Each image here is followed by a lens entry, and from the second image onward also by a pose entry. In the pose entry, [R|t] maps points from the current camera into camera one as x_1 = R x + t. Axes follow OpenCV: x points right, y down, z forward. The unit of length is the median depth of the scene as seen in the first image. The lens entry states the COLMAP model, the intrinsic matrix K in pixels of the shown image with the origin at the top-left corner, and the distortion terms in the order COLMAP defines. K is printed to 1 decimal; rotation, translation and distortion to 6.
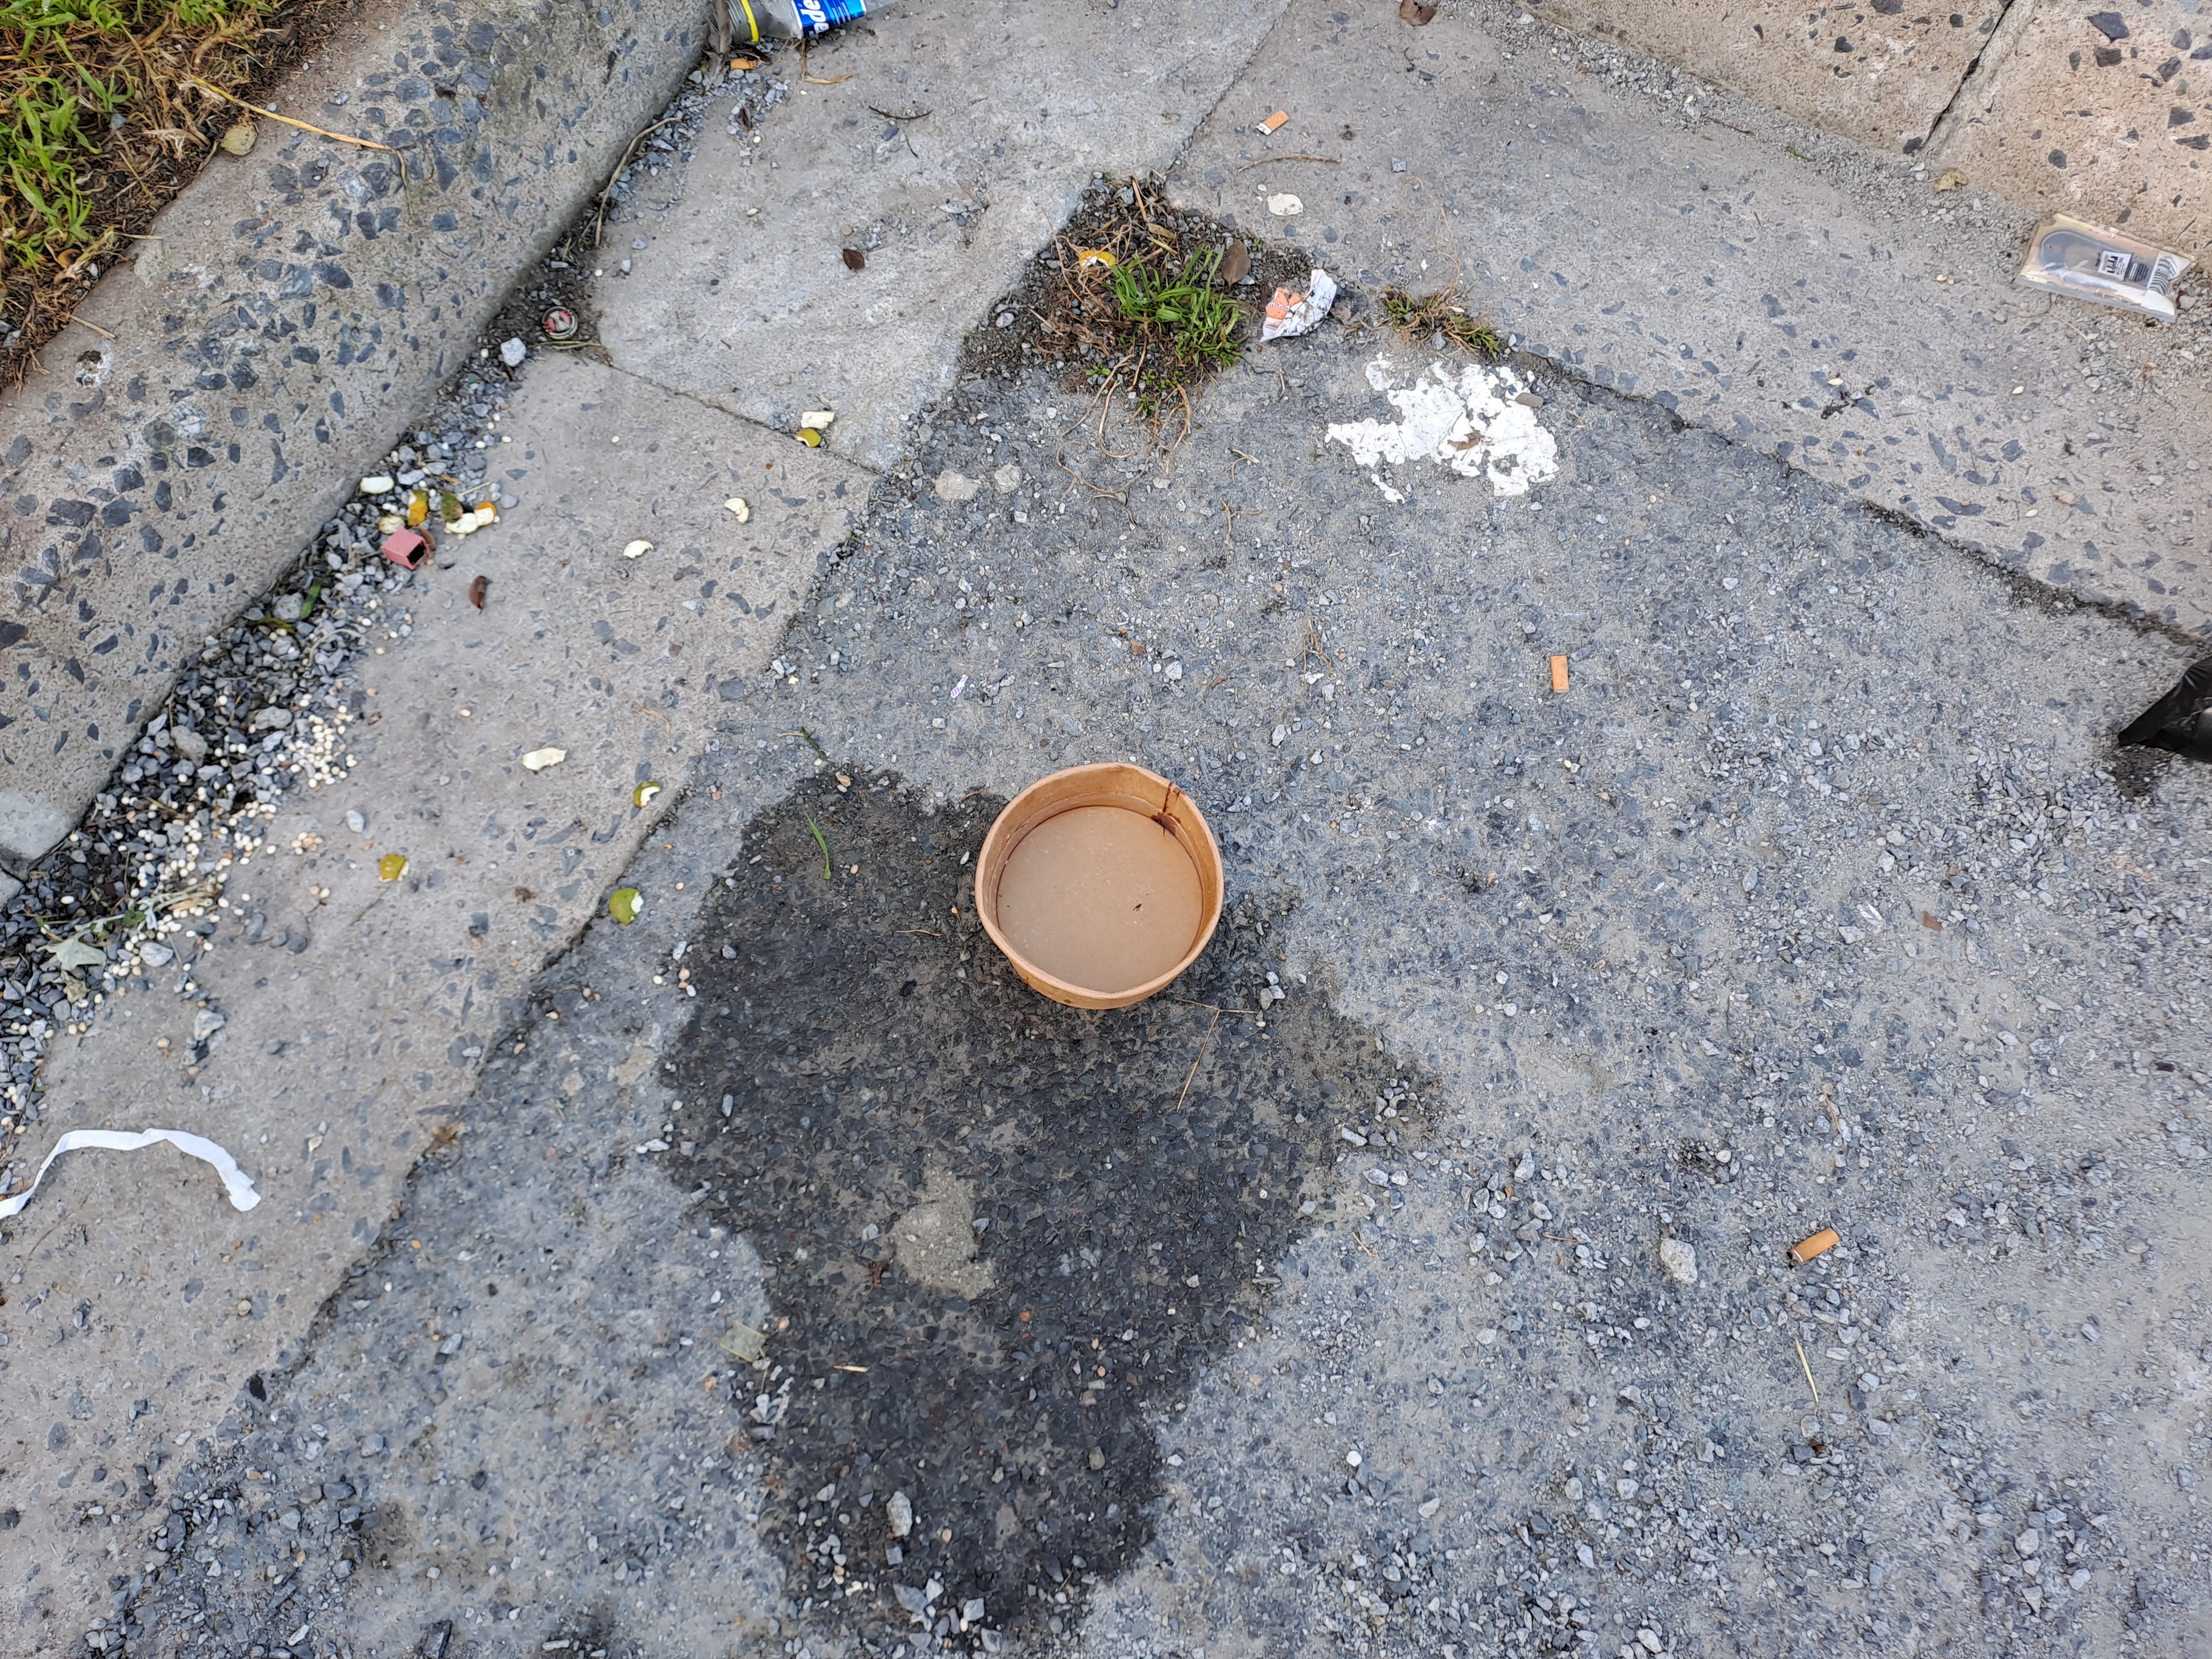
lens RADIAL K [[1608.3, 0, 1051.6], [0, 1608.3, 835.5], [0, 0, 1]] dist [0.069271, -0.062820]
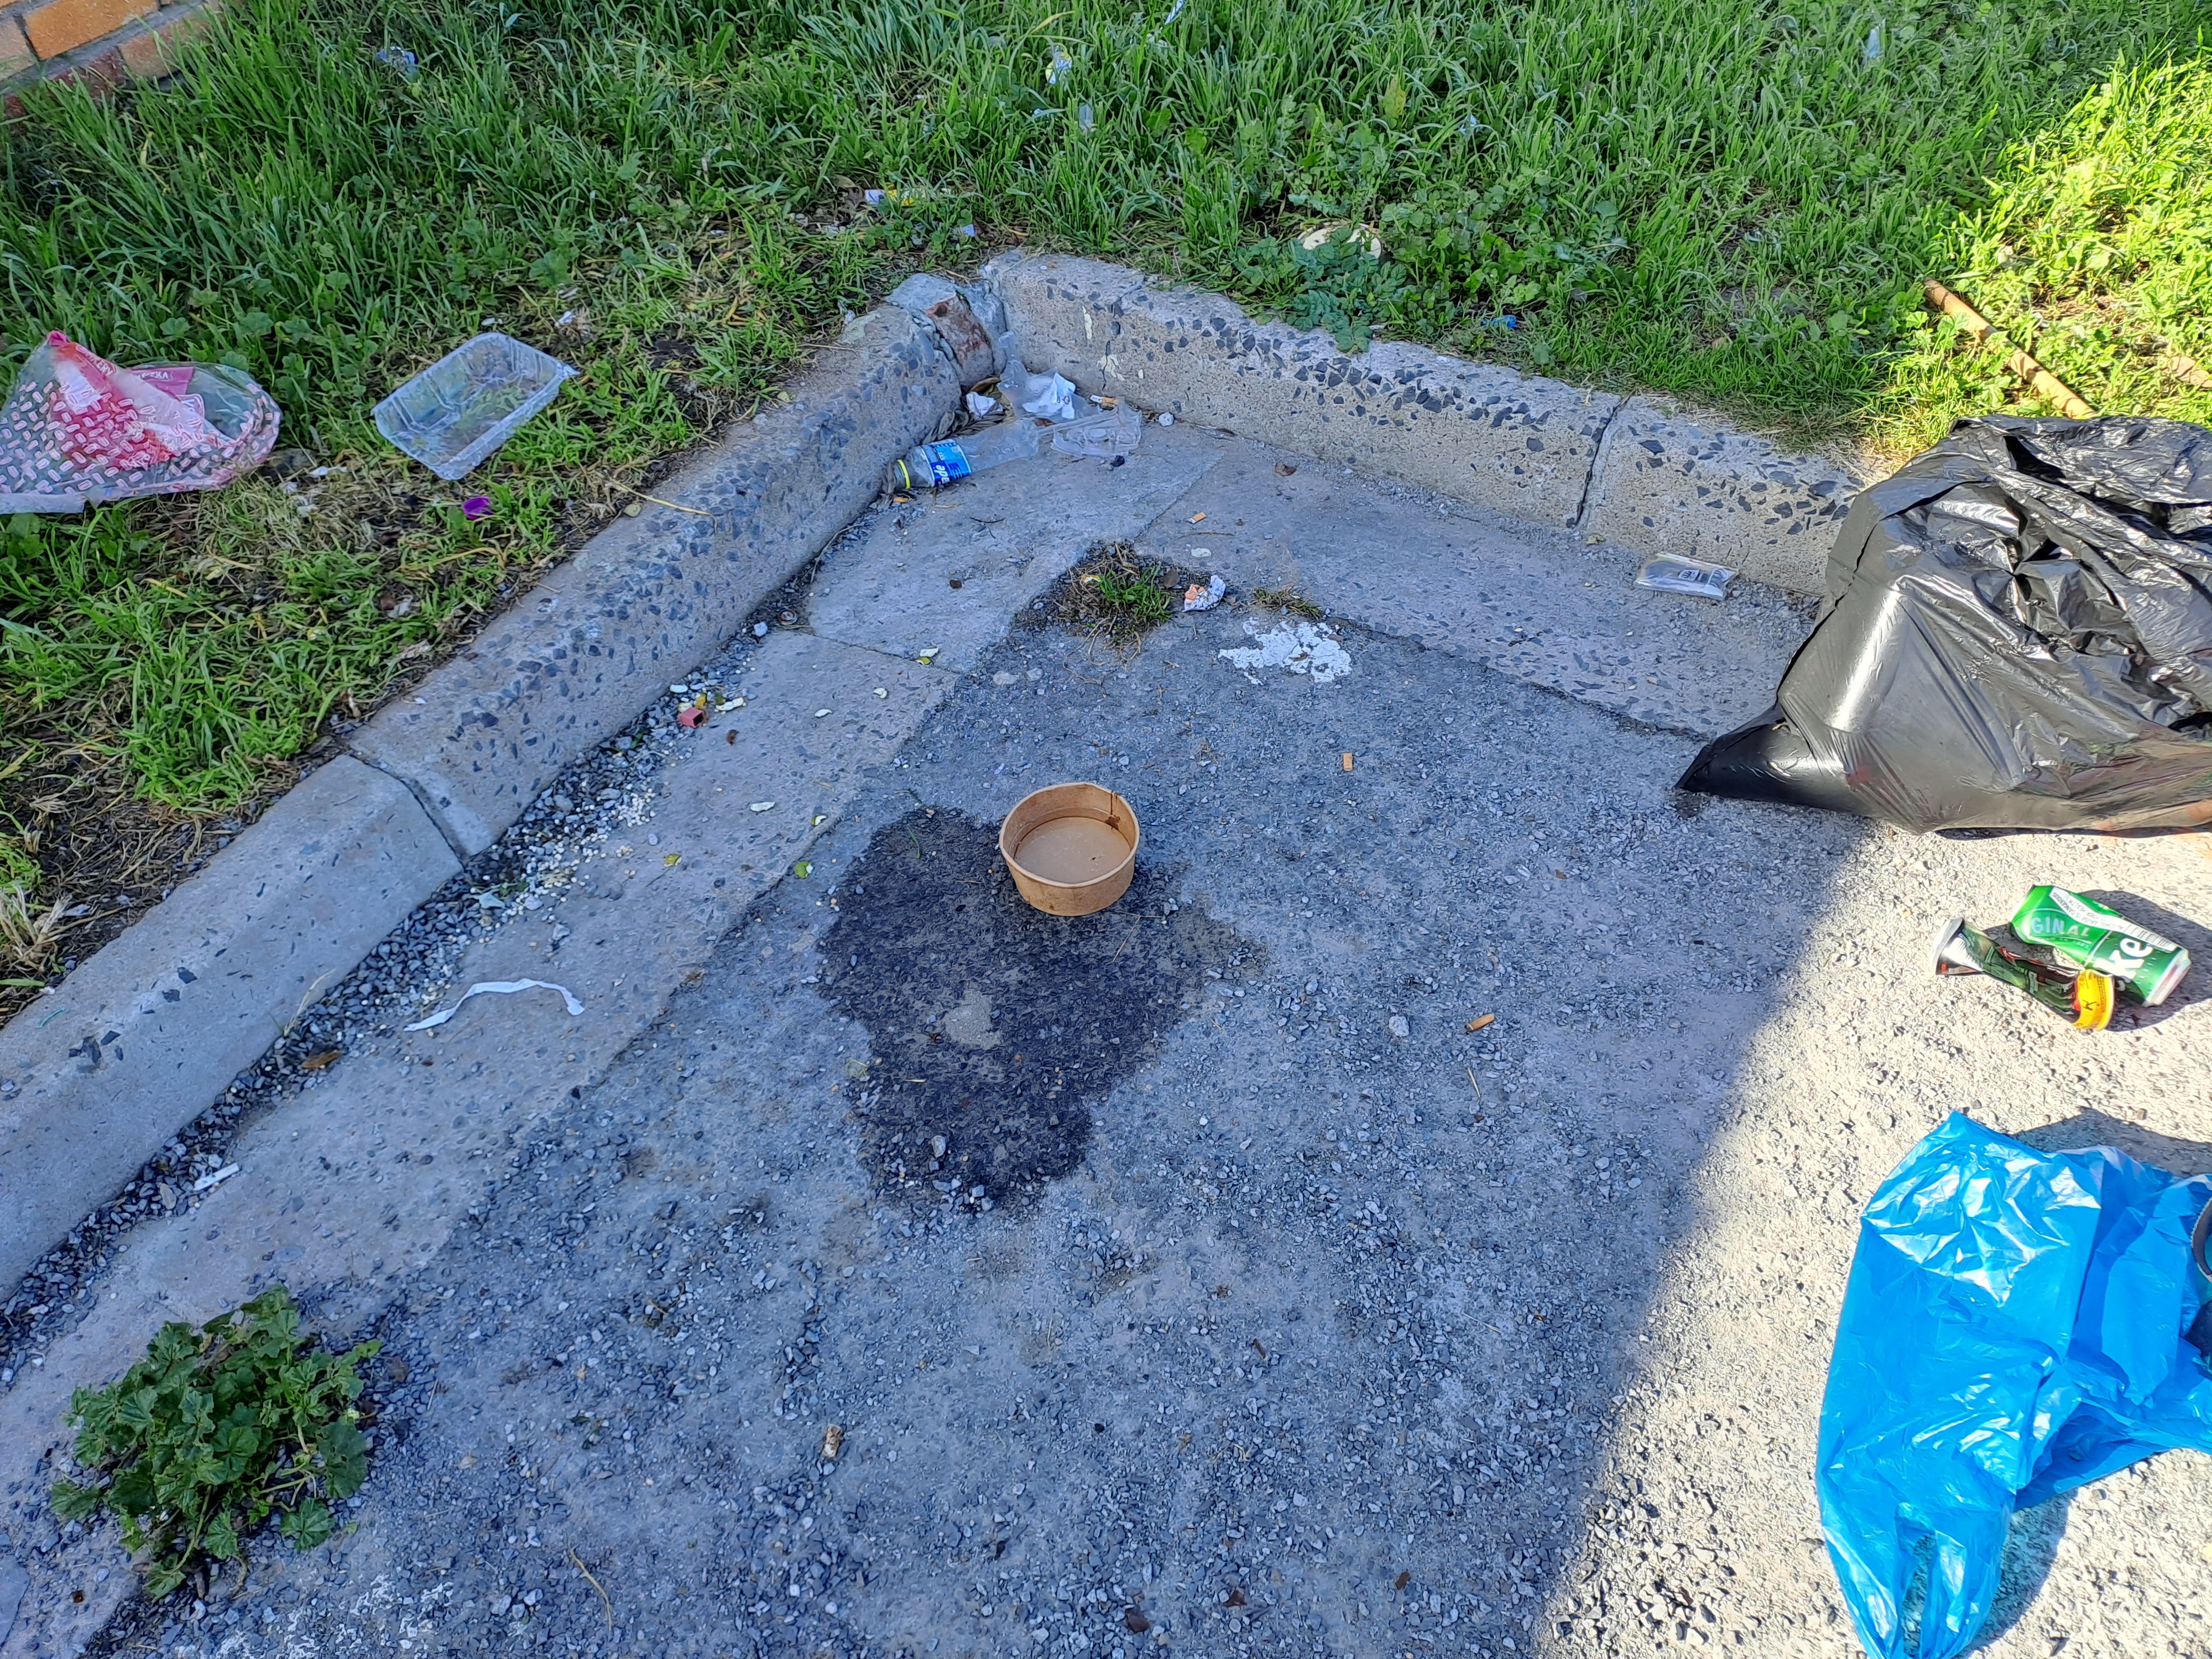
lens RADIAL K [[1644.7, 0, 1106.0], [0, 1644.7, 829.5], [0, 0, 1]] dist [0.122686, -0.000983]
pose [[0.998489, -0.010494, -0.053939, 0.156299], [-0.010510, 0.927004, -0.374904, 0.652239], [0.053936, 0.374905, 0.925493, -0.636502]]
